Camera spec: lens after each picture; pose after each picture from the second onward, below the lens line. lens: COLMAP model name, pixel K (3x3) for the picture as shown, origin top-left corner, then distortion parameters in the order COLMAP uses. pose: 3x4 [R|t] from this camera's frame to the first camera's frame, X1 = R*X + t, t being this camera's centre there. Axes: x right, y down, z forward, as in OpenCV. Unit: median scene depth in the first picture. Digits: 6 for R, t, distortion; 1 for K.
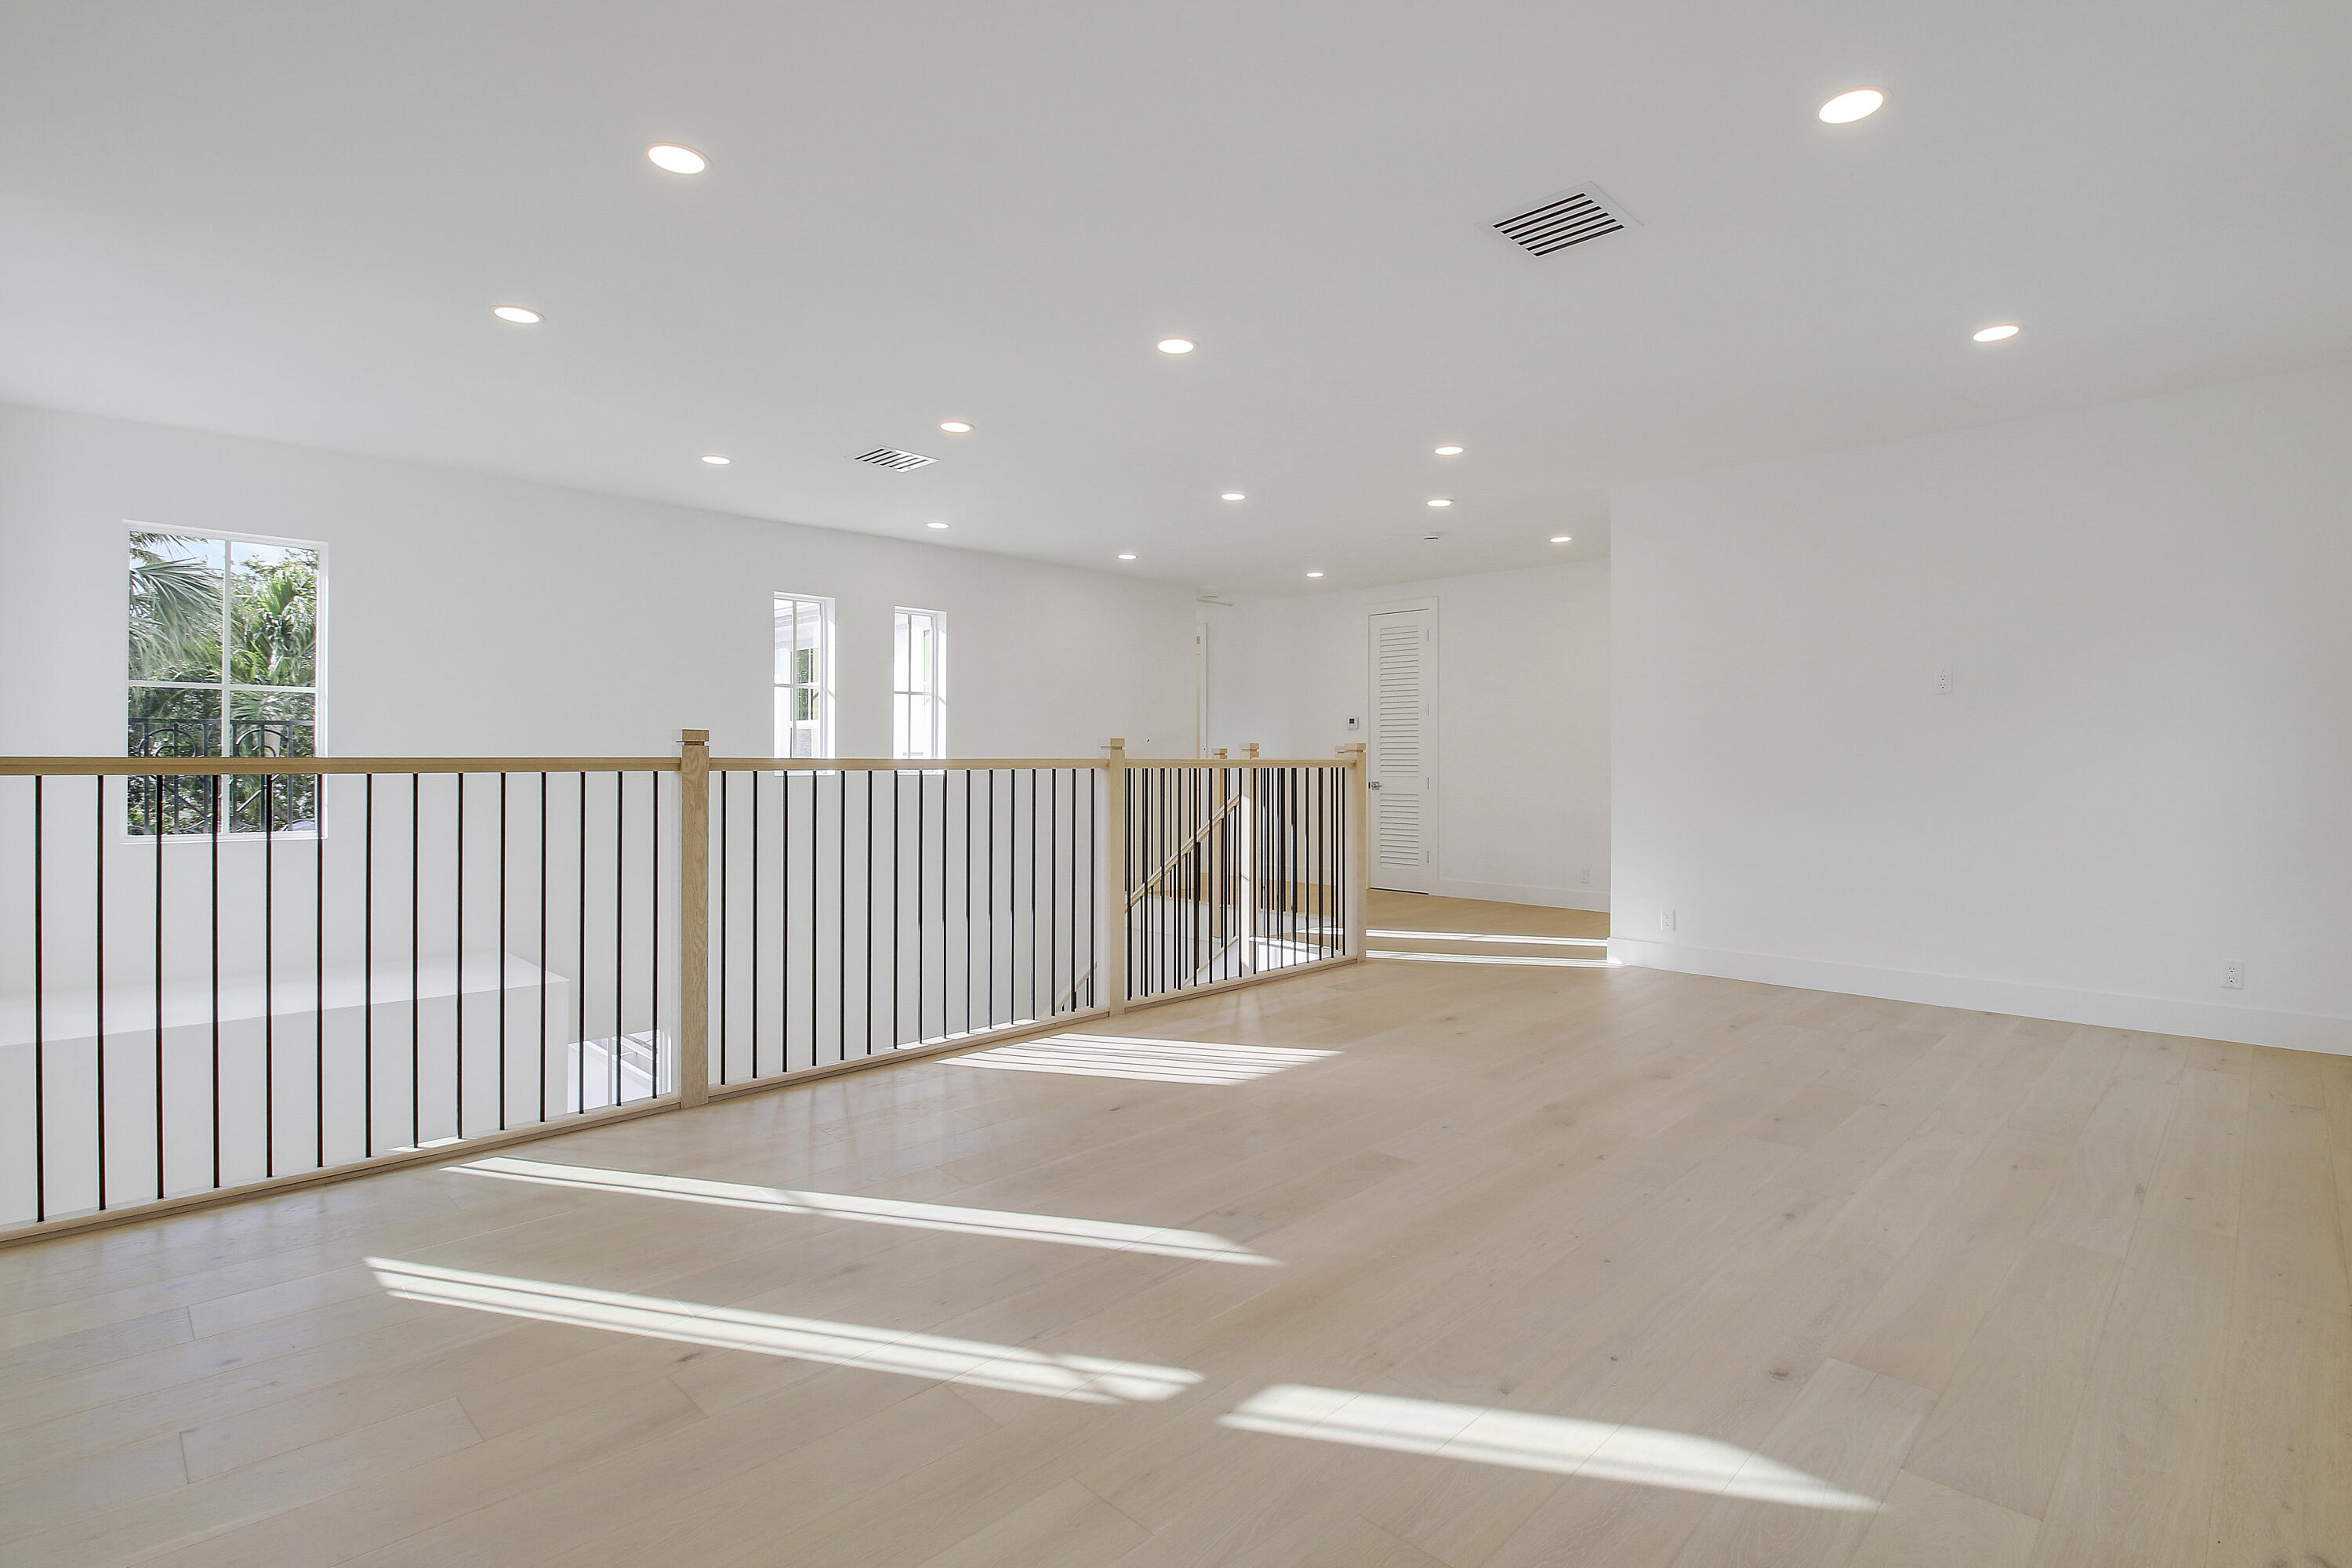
lens RADIAL K [[1101.4, 0, 1183.5], [0, 1101.4, 758.7], [0, 0, 1]] dist [-0.001354, -0.009151]
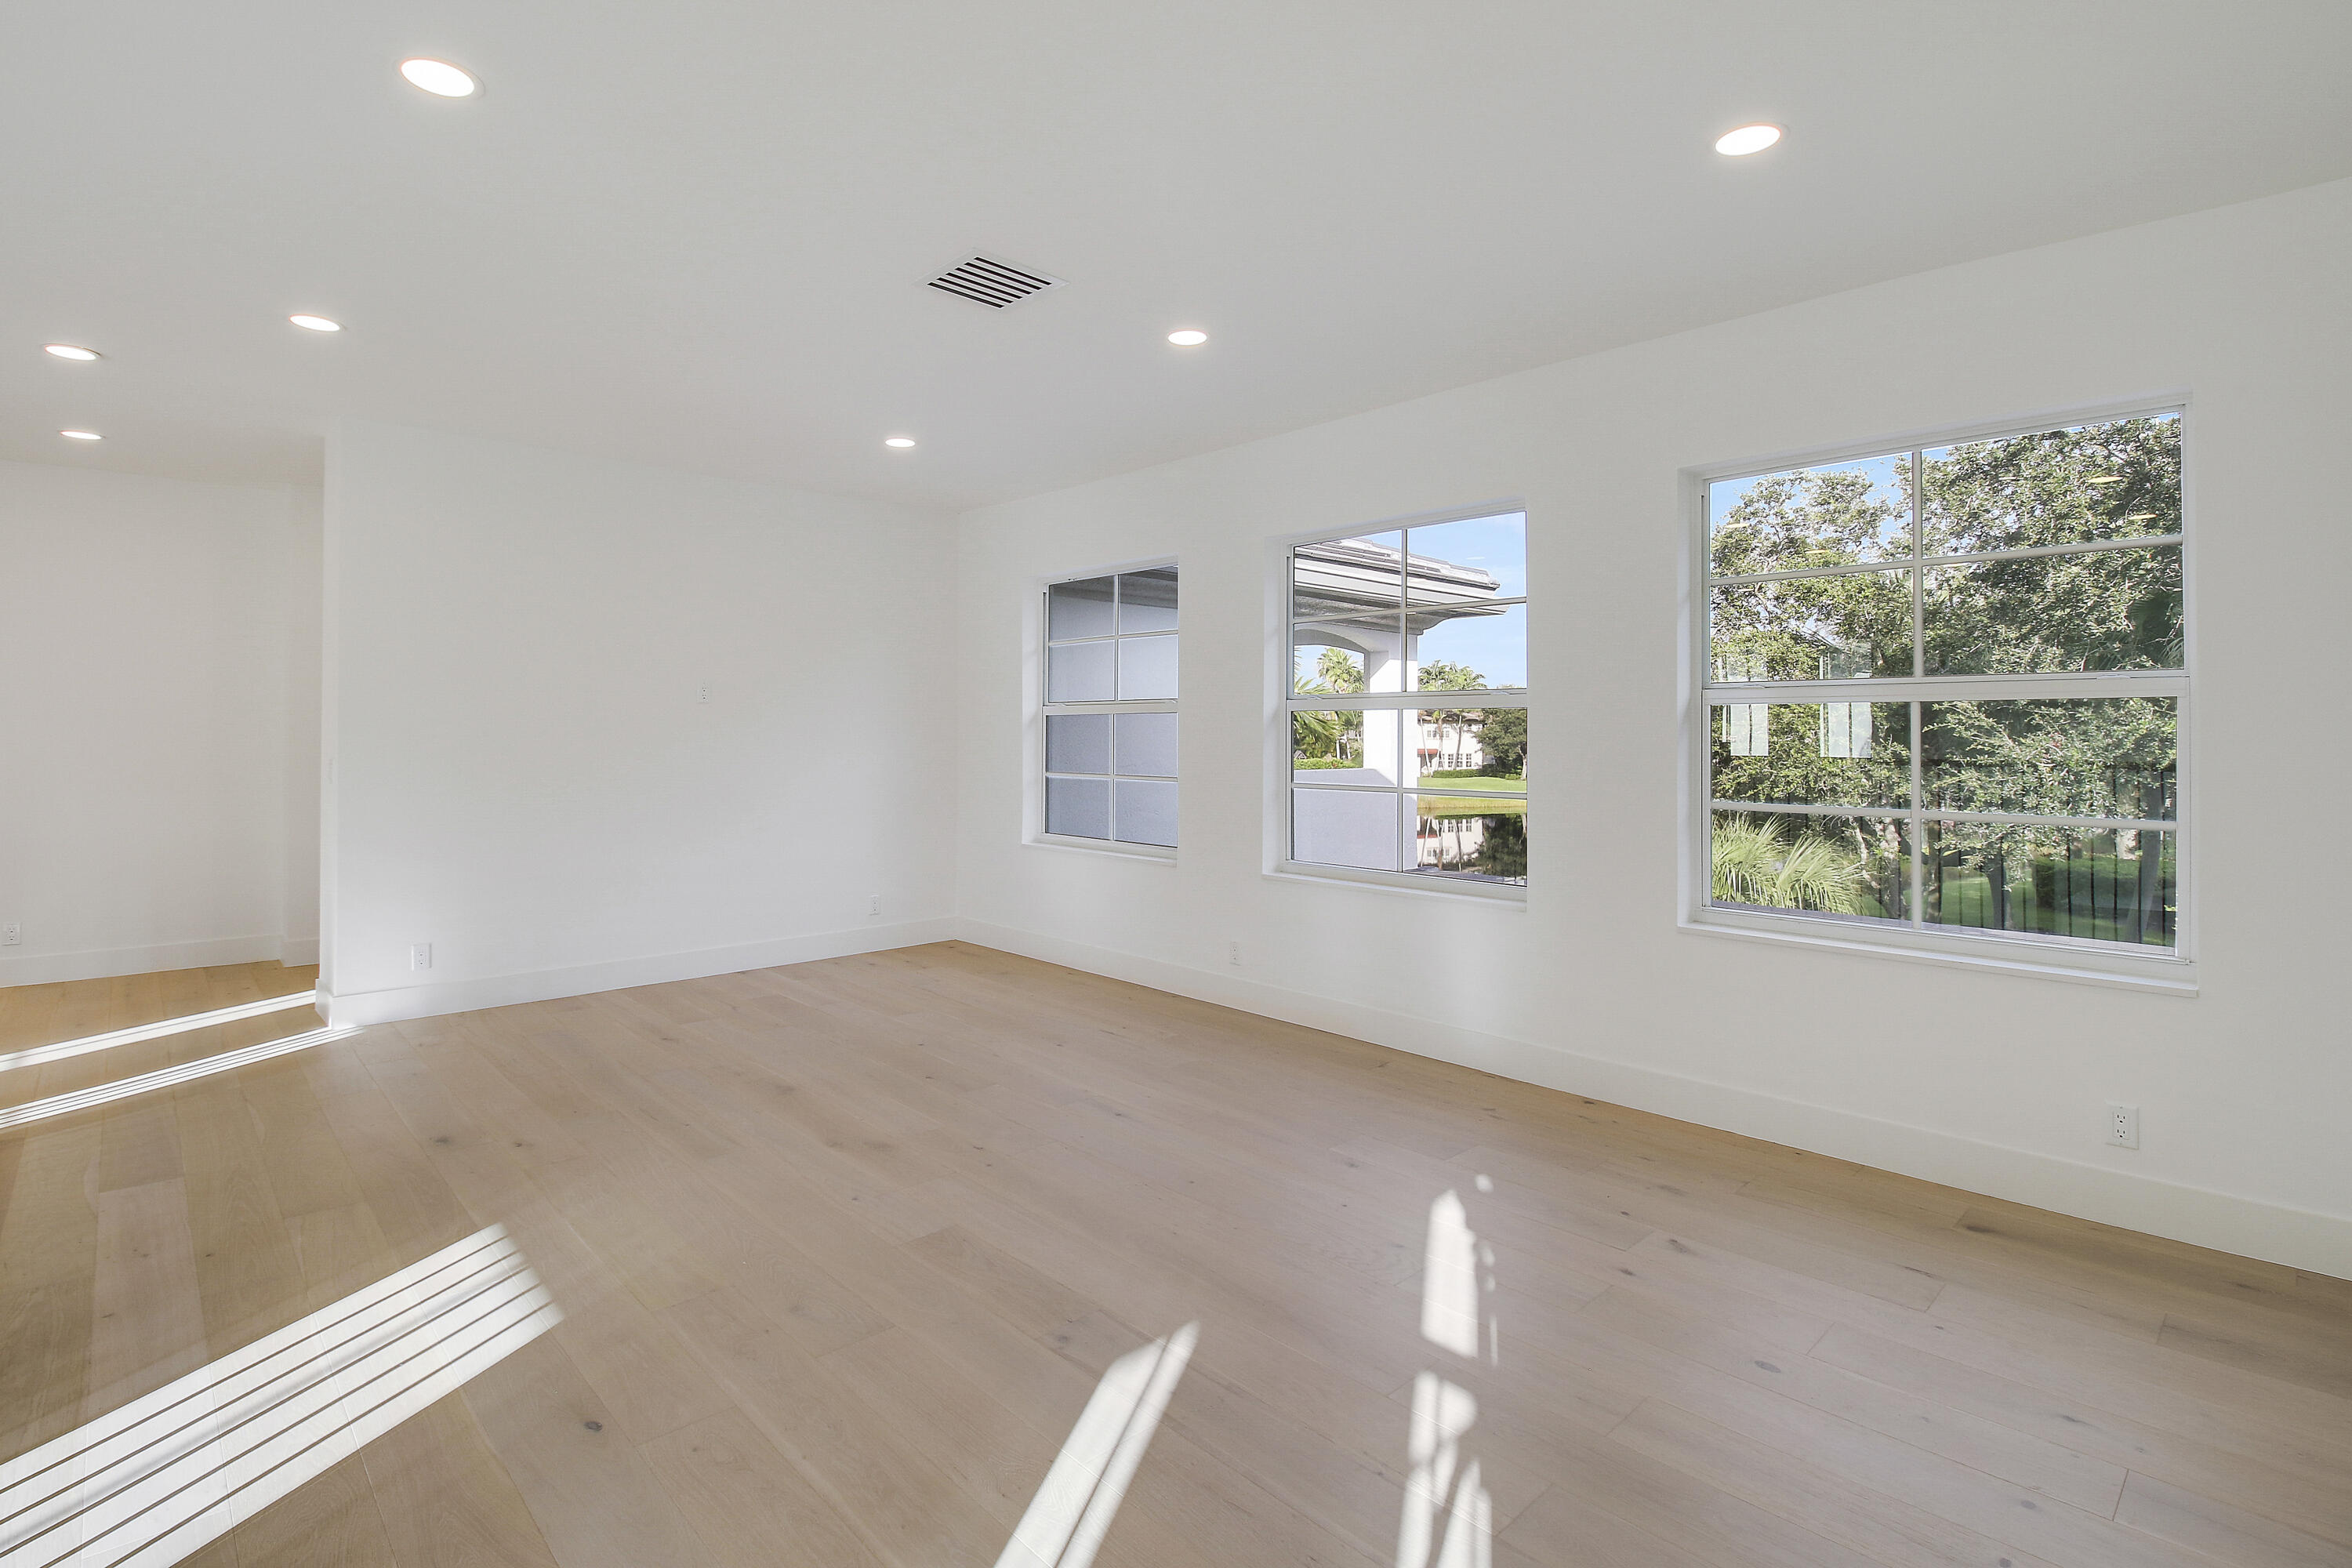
lens RADIAL K [[1101.4, 0, 1142.2], [0, 1101.4, 722.7], [0, 0, 1]] dist [-0.001354, -0.009151]
pose [[0.047599, 0.013292, 0.998778, -0.388220], [-0.003548, 0.999907, -0.013138, -0.023106], [-0.998860, -0.002918, 0.047642, 0.438167]]
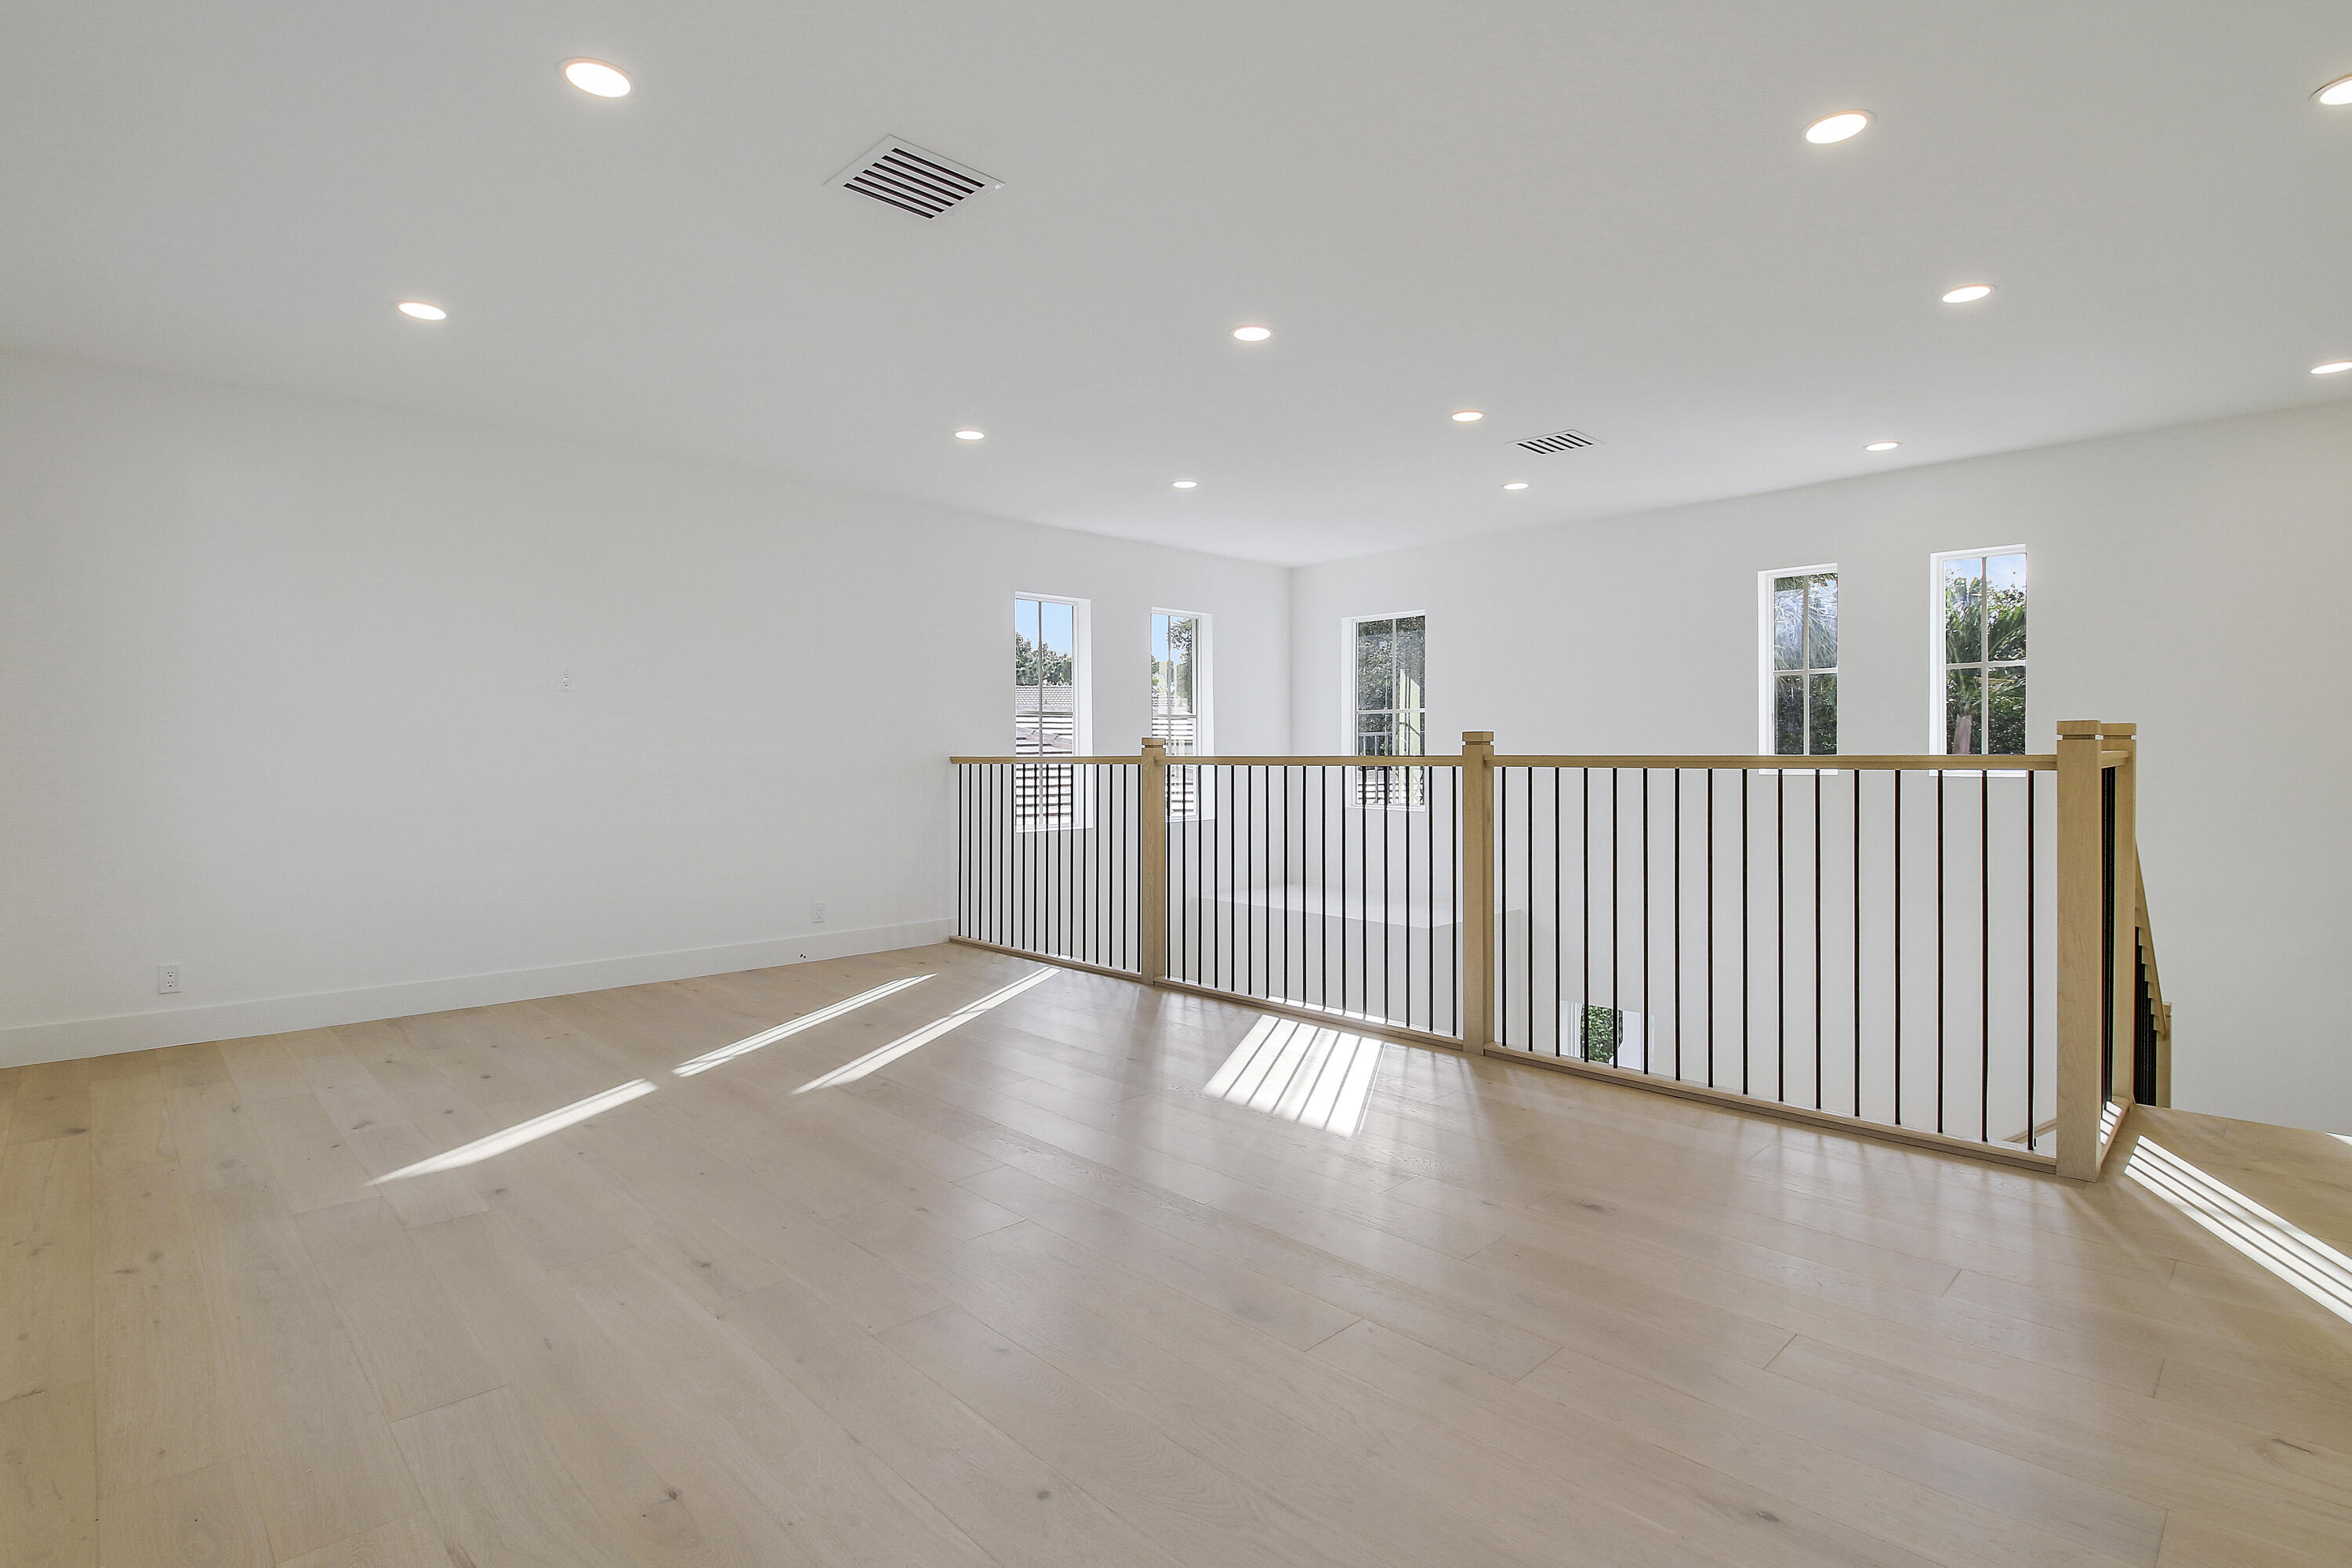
lens RADIAL K [[1101.4, 0, 1189.4], [0, 1101.4, 790.5], [0, 0, 1]] dist [-0.001354, -0.009151]
pose [[0.004344, 0.030030, -0.999540, 0.695441], [0.002412, 0.999546, 0.030040, 0.000331], [0.999988, -0.002541, 0.004270, 0.672009]]
